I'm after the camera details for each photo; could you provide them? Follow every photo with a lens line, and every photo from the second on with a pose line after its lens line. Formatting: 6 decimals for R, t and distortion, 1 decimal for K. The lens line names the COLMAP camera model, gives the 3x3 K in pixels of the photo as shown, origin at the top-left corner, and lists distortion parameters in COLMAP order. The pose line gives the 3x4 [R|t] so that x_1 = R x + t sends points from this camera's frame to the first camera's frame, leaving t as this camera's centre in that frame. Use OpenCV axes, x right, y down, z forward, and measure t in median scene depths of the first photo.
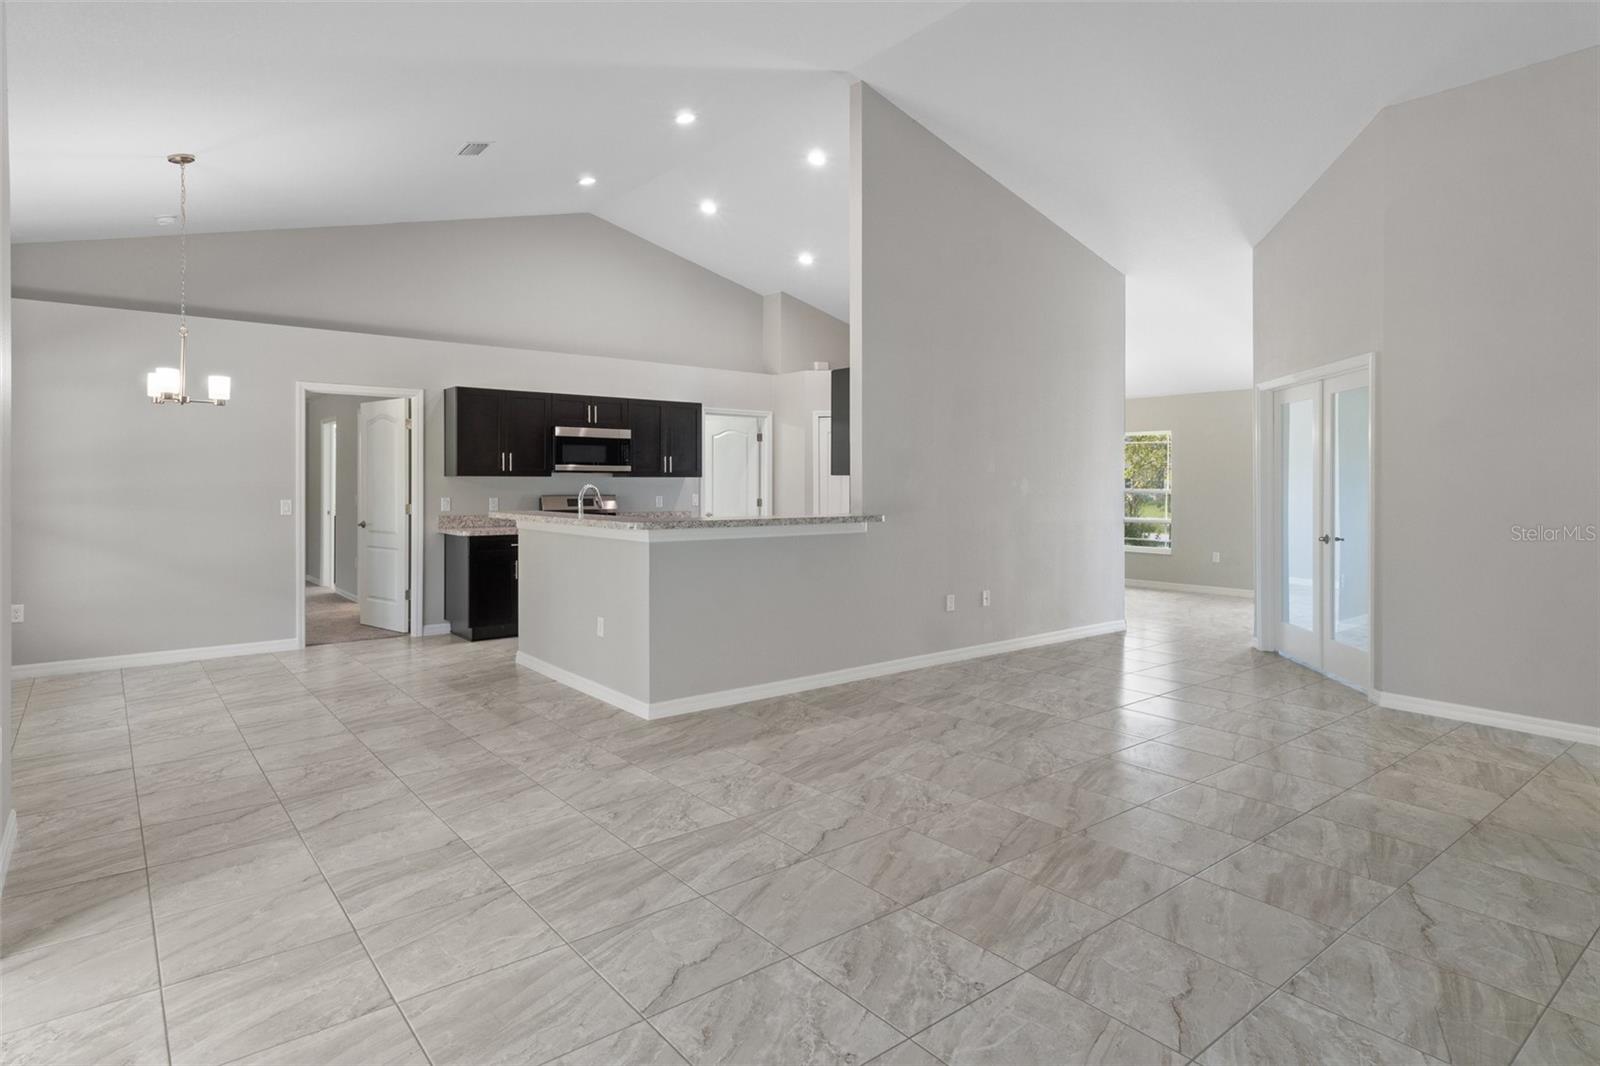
lens RADIAL K [[858.3, 0, 844.5], [0, 858.3, 504.1], [0, 0, 1]] dist [0.014798, -0.004954]
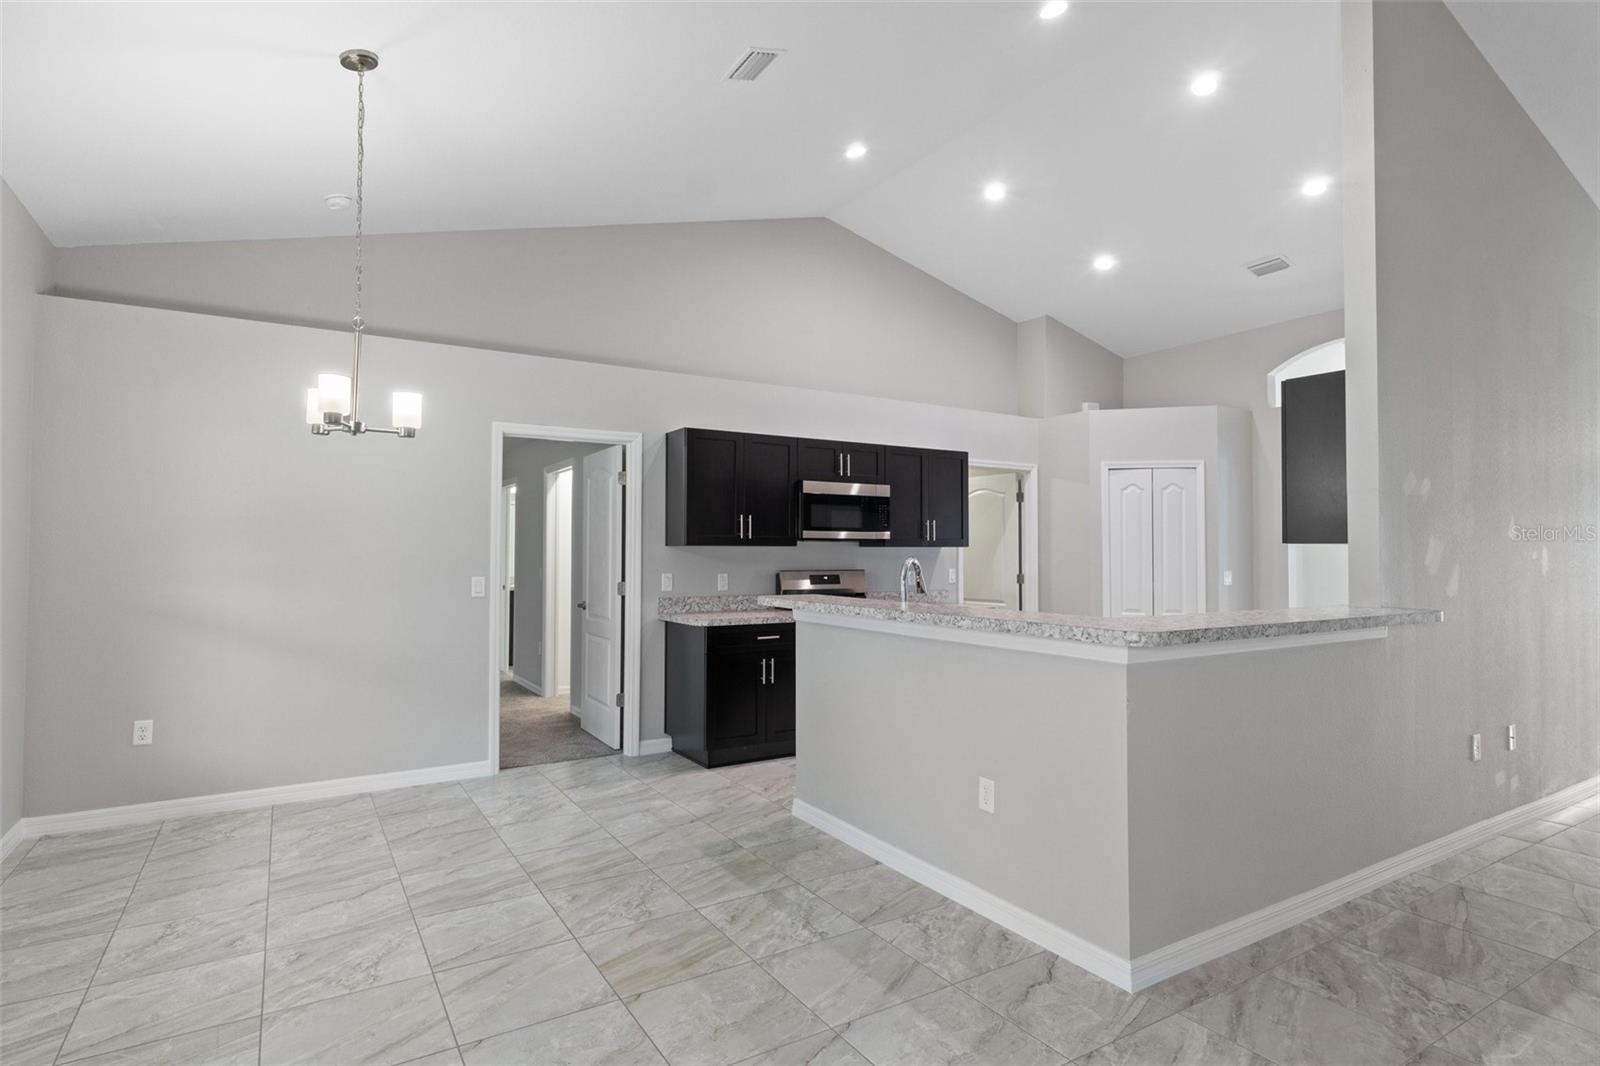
lens RADIAL K [[858.3, 0, 862.5], [0, 858.3, 554.8], [0, 0, 1]] dist [0.014798, -0.004954]
pose [[0.992607, -0.000195, -0.121369, -0.199639], [-0.002604, 0.999734, -0.022895, -0.007375], [0.121341, 0.023042, 0.992343, 0.262021]]
